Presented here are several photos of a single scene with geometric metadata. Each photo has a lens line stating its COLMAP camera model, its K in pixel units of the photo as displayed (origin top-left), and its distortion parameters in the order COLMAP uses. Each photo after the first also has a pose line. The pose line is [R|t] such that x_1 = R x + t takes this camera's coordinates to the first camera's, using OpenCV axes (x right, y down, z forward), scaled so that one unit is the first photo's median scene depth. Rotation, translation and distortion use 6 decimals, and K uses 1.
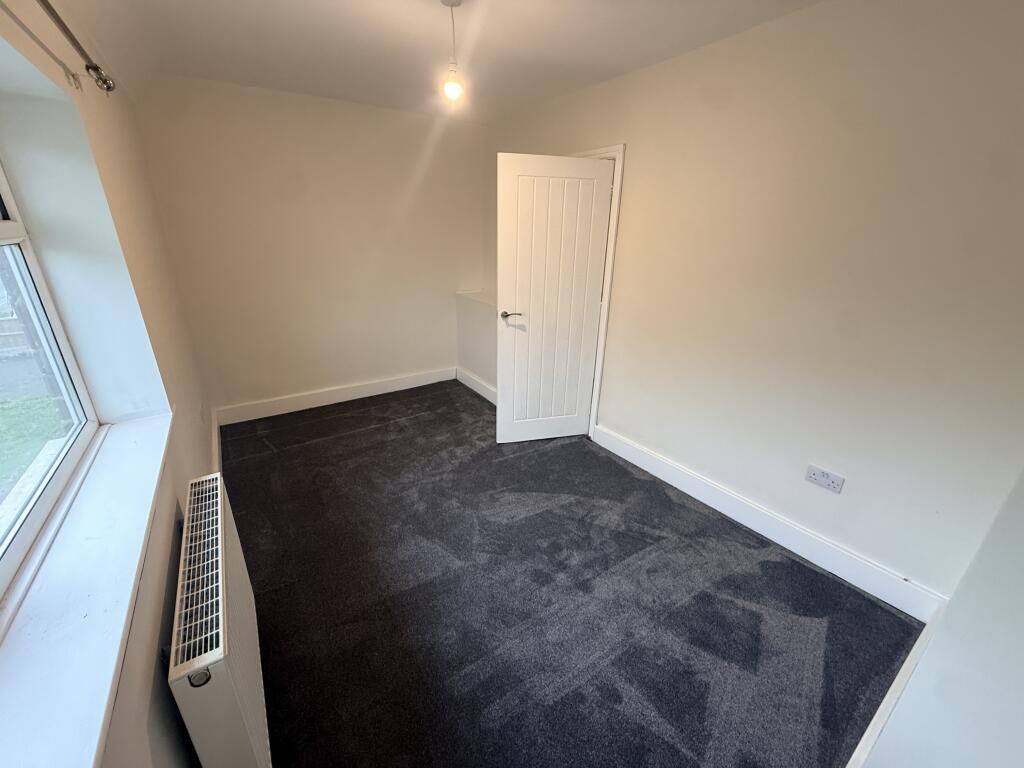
lens RADIAL K [[406.4, 0, 511.9], [0, 406.4, 385.0], [0, 0, 1]] dist [0.001080, 0.000248]
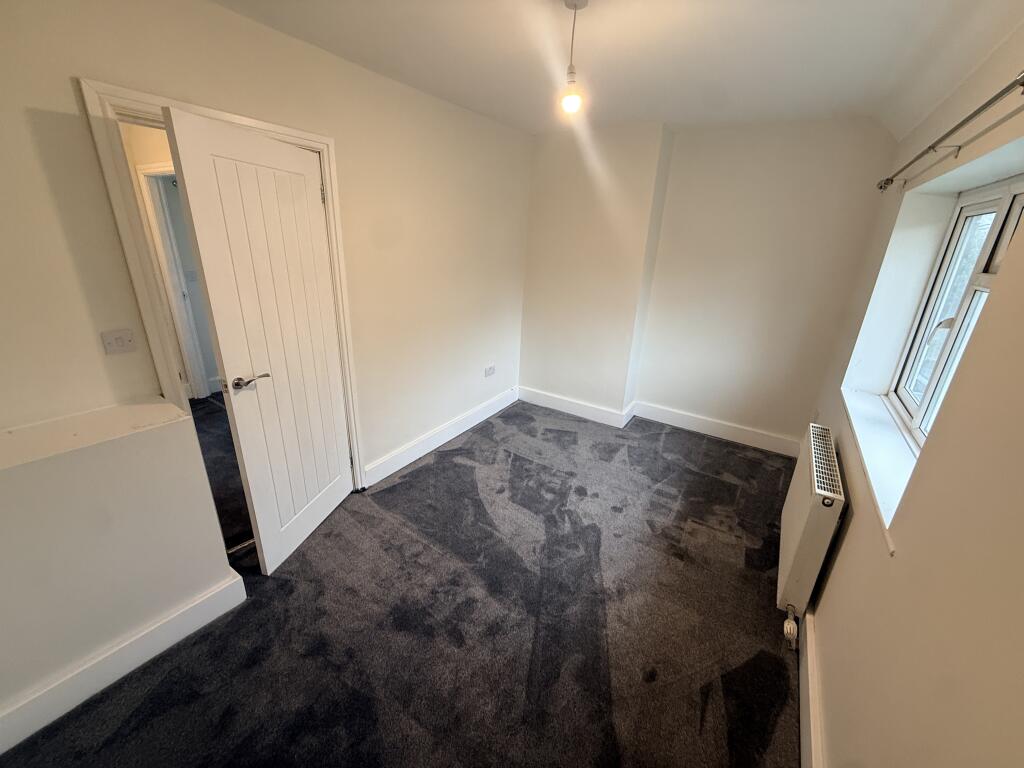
lens RADIAL K [[406.4, 0, 511.2], [0, 406.4, 380.2], [0, 0, 1]] dist [0.001080, 0.000248]
pose [[-0.375447, -0.331506, 0.865530, -0.826253], [0.297112, 0.841518, 0.451189, -0.496852], [-0.877932, 0.426557, -0.217451, 1.199771]]
